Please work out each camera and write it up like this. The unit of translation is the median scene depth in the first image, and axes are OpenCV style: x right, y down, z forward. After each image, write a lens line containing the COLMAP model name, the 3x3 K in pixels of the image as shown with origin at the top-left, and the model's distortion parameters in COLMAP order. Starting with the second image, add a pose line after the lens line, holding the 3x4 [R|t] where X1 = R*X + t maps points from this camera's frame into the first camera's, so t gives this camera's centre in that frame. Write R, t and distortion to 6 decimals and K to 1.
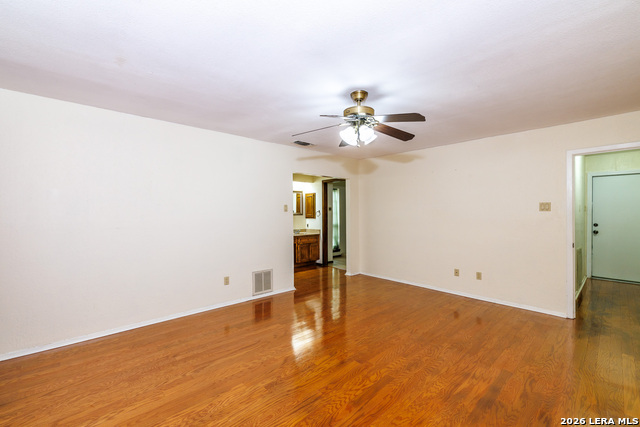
lens RADIAL K [[274.1, 0, 316.8], [0, 274.1, 213.3], [0, 0, 1]] dist [0.001531, 0.000271]
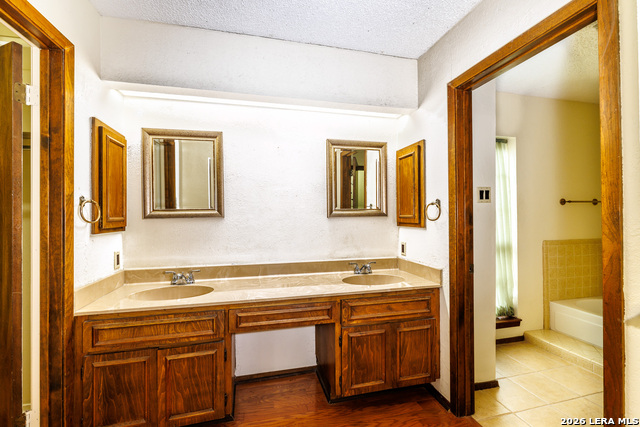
lens RADIAL K [[274.1, 0, 316.8], [0, 274.1, 213.3], [0, 0, 1]] dist [0.001531, 0.000271]
pose [[0.876202, -0.002607, -0.481937, 0.035248], [0.000509, 0.999990, -0.004484, 0.005006], [0.481943, 0.003683, 0.876195, 0.717428]]
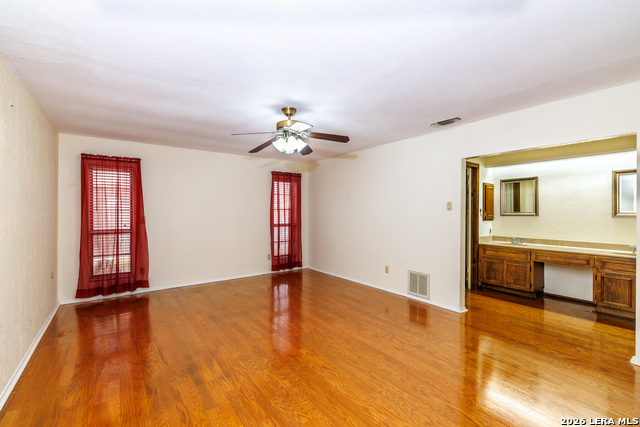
lens RADIAL K [[274.1, 0, 316.8], [0, 274.1, 213.3], [0, 0, 1]] dist [0.001531, 0.000271]
pose [[-0.109286, 0.006517, -0.993989, 0.504599], [-0.003513, 0.999970, 0.006943, -0.001345], [0.994004, 0.004251, -0.109259, 0.481840]]
